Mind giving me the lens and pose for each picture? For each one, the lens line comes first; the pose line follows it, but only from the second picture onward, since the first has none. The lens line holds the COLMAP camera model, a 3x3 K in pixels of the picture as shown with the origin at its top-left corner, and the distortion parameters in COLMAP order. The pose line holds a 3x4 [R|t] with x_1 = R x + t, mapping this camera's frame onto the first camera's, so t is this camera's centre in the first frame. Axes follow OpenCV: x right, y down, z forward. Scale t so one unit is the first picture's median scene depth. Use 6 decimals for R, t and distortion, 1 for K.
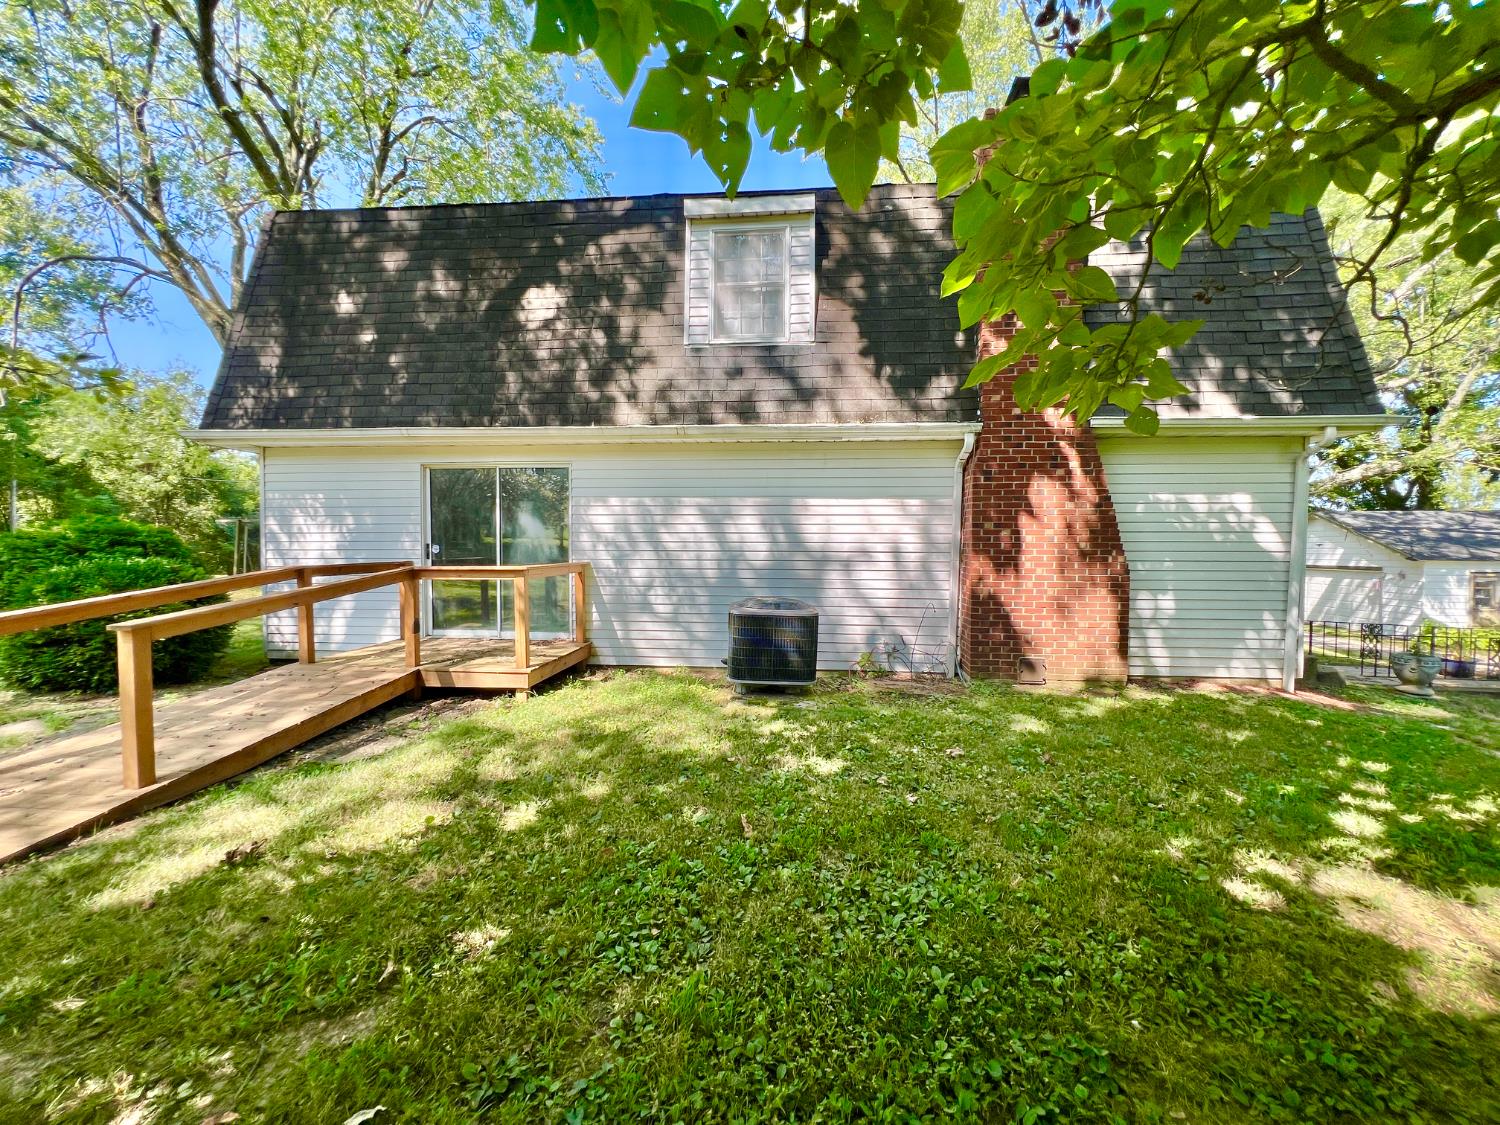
lens RADIAL K [[605.3, 0, 741.0], [0, 605.3, 572.8], [0, 0, 1]] dist [-0.000544, 0.000685]
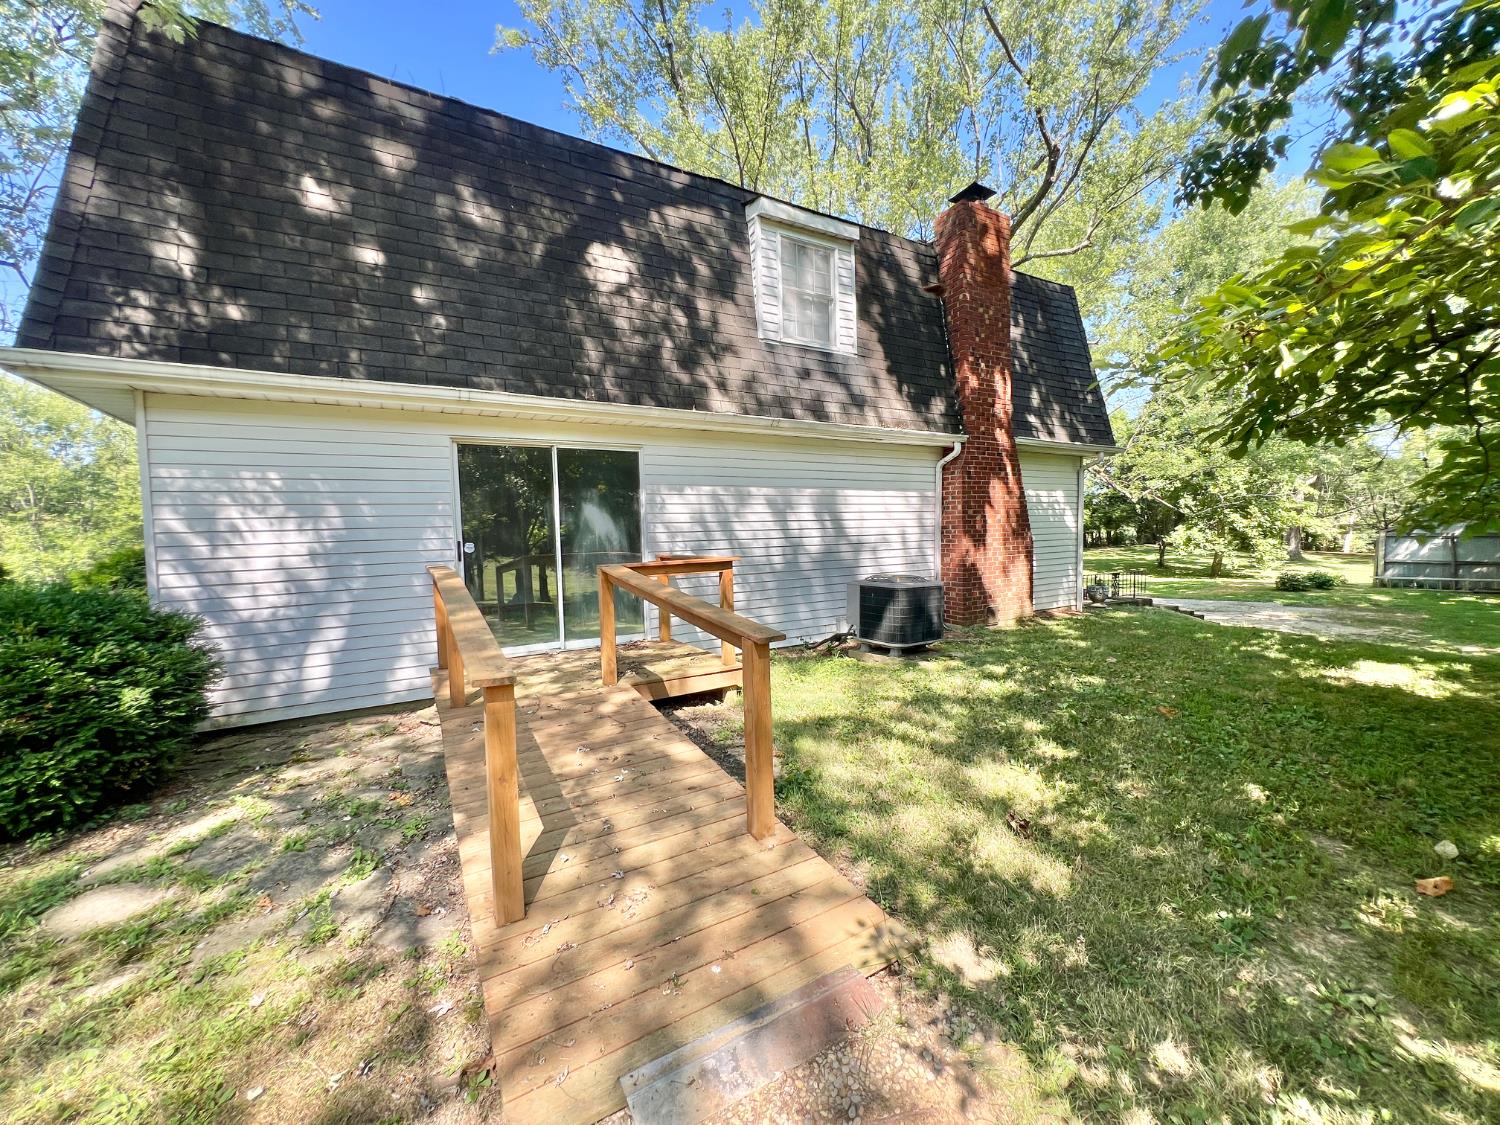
lens RADIAL K [[605.3, 0, 750.0], [0, 605.3, 573.8], [0, 0, 1]] dist [-0.000544, 0.000685]
pose [[0.813536, -0.064976, 0.577872, -0.711905], [0.055575, 0.997877, 0.033962, -0.013672], [-0.578852, 0.004486, 0.815420, 0.166704]]
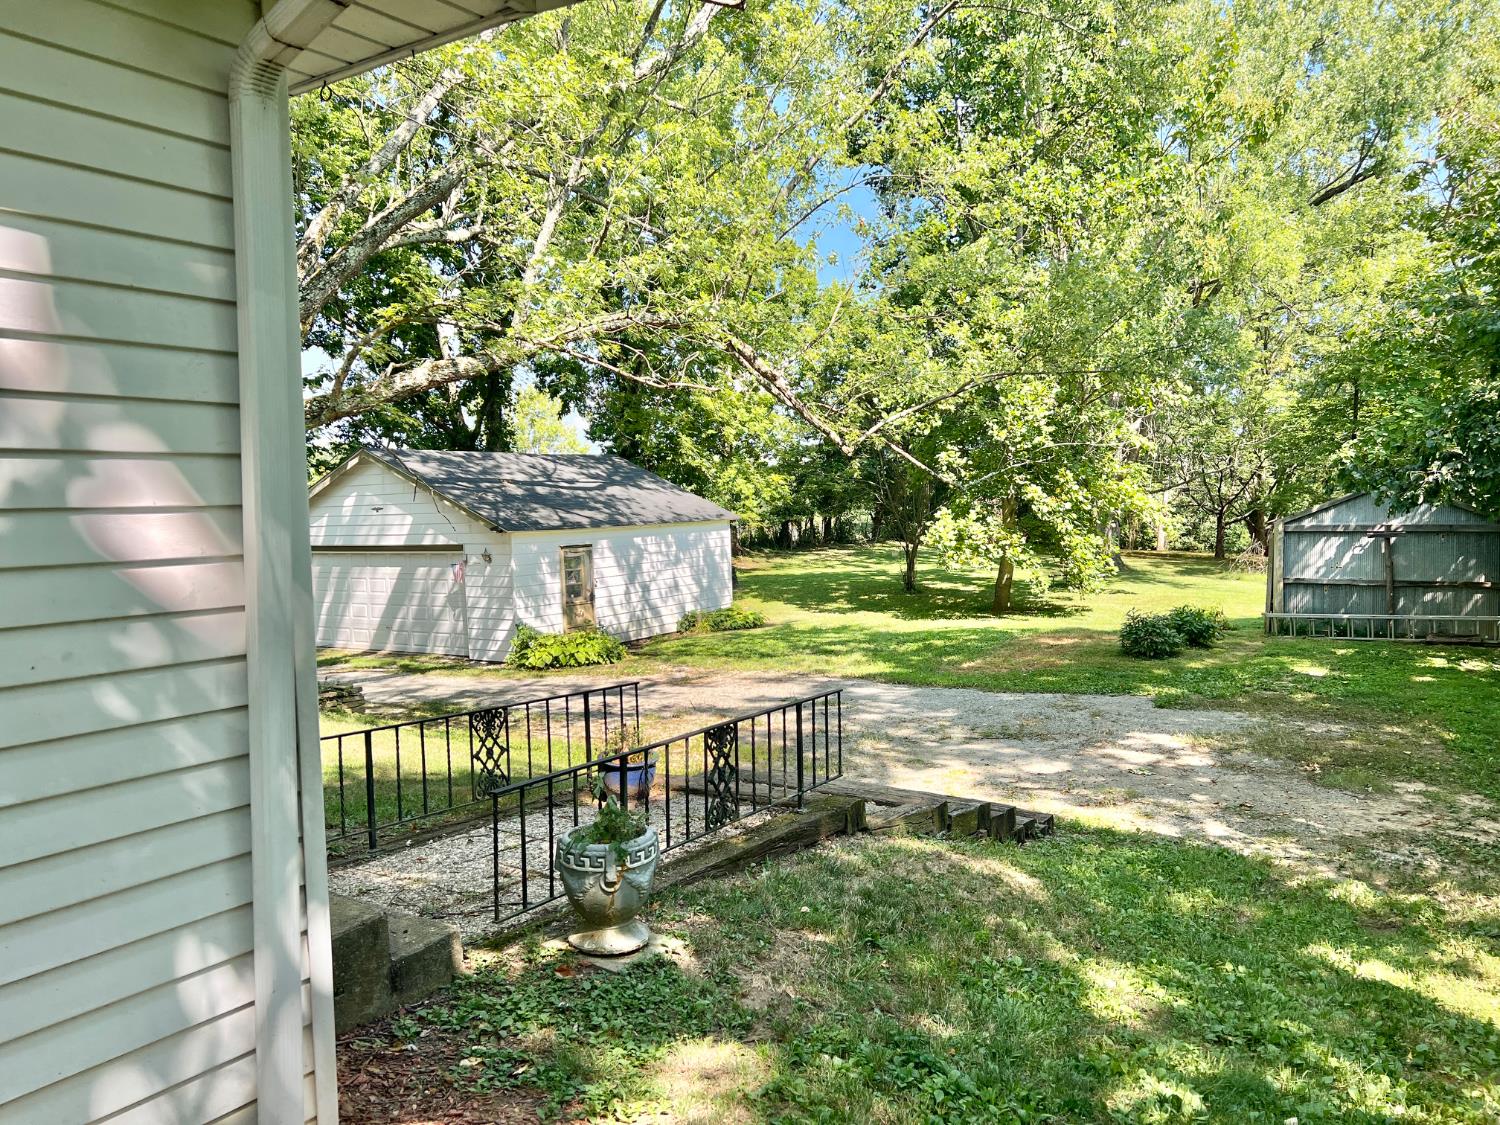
lens RADIAL K [[1141.2, 0, 749.0], [0, 1141.2, 566.6], [0, 0, 1]] dist [0.007300, 0.000141]
pose [[0.479176, -0.066688, 0.875182, 0.615228], [0.069280, 0.996872, 0.038029, -0.036702], [-0.874980, 0.042410, 0.482298, 0.630998]]
